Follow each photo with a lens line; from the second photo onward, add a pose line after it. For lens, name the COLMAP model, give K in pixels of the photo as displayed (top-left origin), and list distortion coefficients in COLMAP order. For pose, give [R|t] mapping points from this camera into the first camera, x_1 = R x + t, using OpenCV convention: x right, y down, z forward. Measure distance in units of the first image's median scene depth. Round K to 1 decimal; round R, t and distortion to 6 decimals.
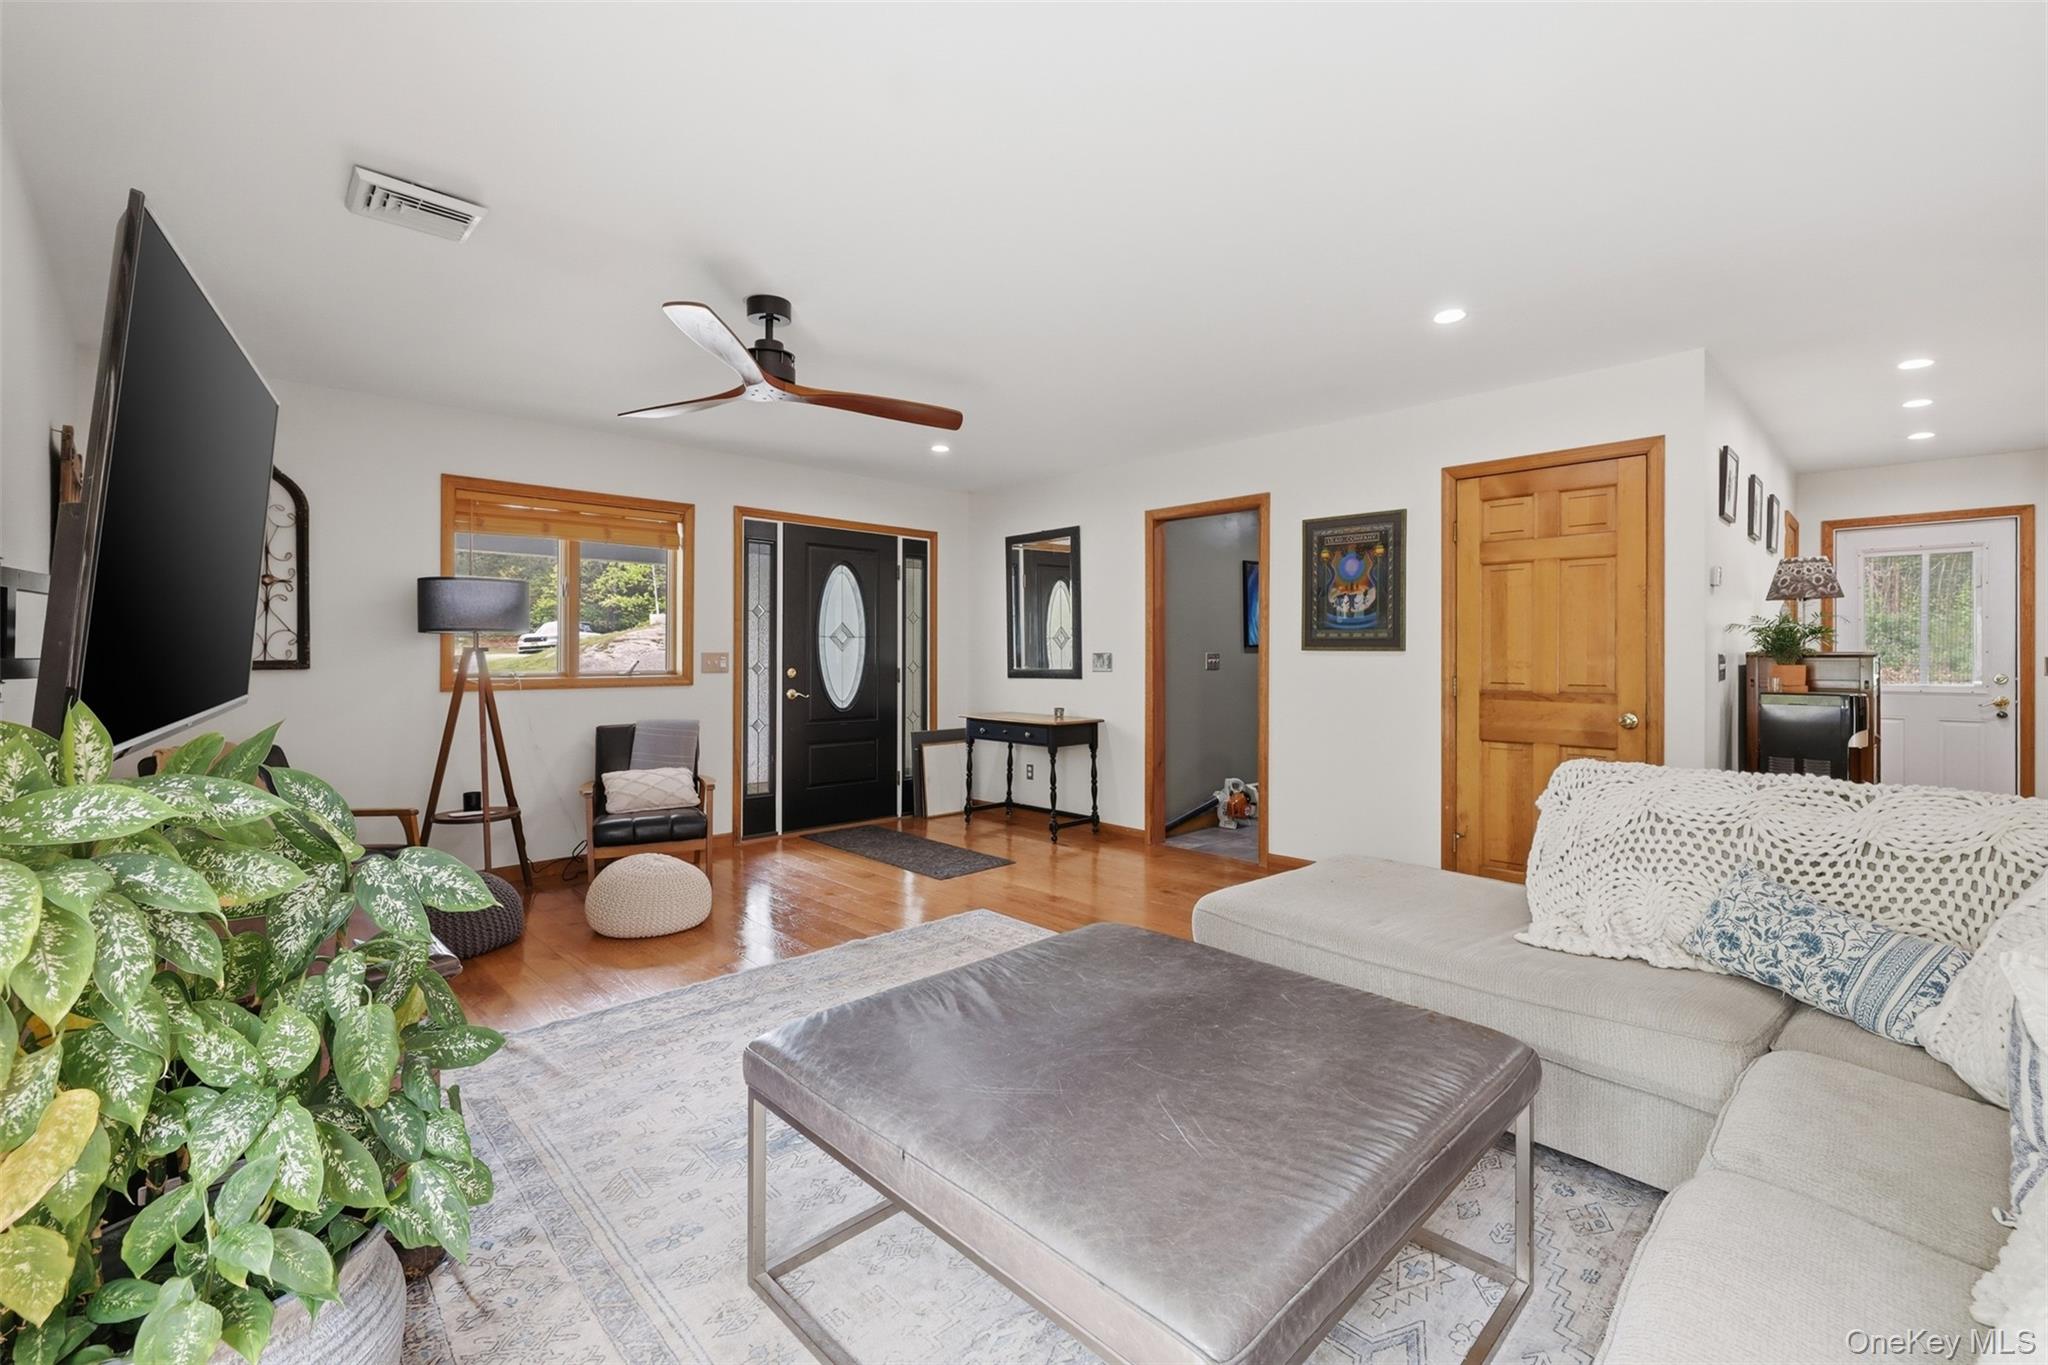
lens RADIAL K [[881.6, 0, 1021.3], [0, 881.6, 649.9], [0, 0, 1]] dist [0.000831, -0.000096]
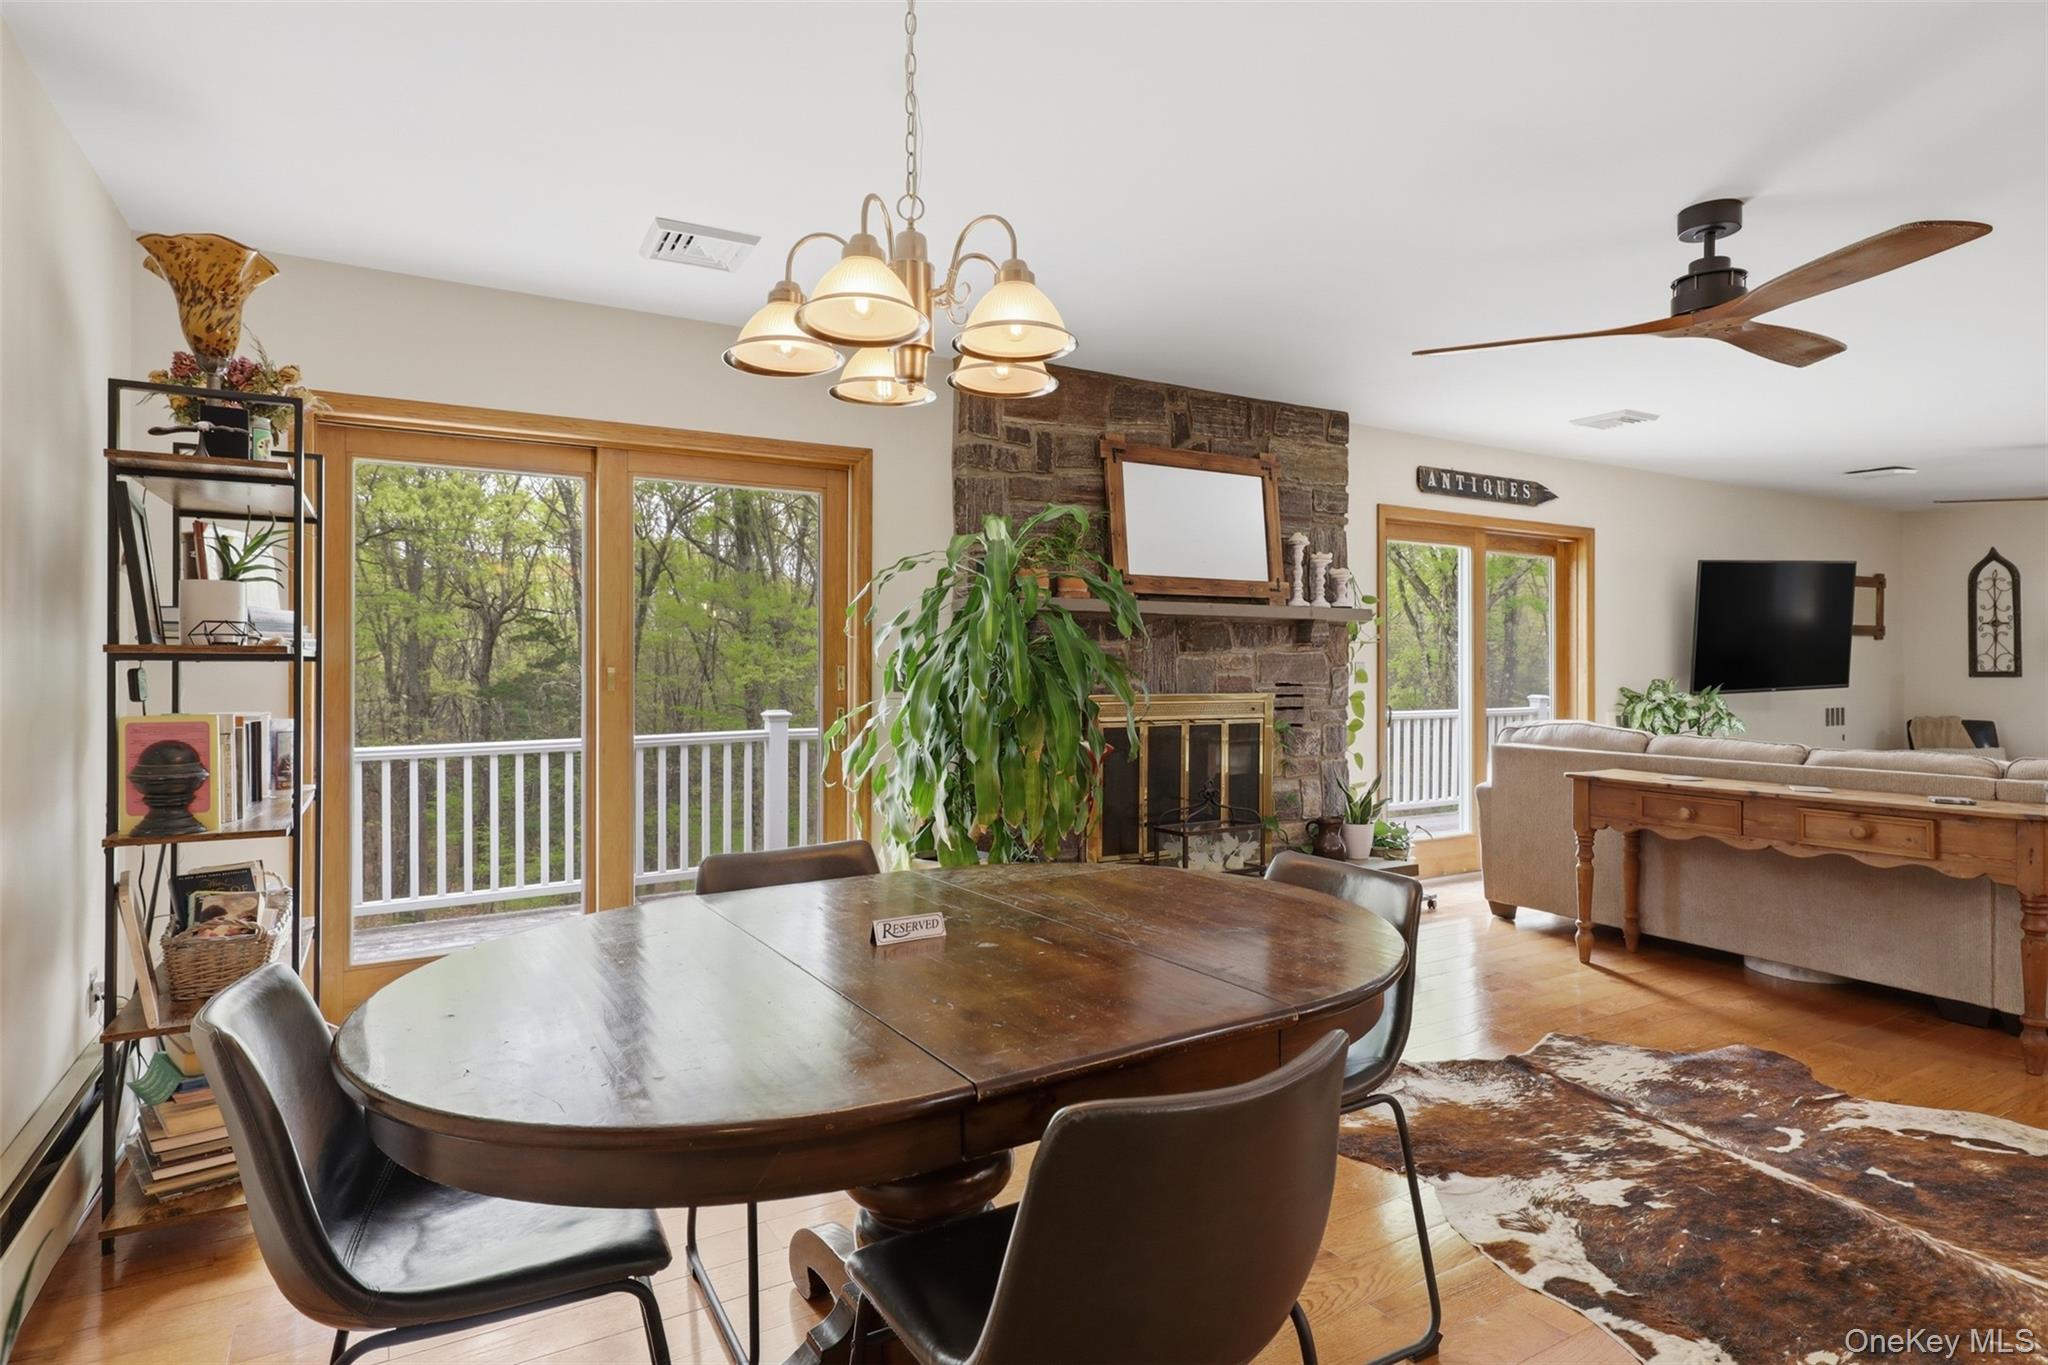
lens RADIAL K [[1093.5, 0, 1029.2], [0, 1093.5, 663.8], [0, 0, 1]] dist [-0.000236, 0.000189]
pose [[-0.226753, -0.007584, -0.973923, 1.284431], [0.005666, 0.999942, -0.009106, 0.004872], [0.973936, -0.007583, -0.226697, -0.255110]]
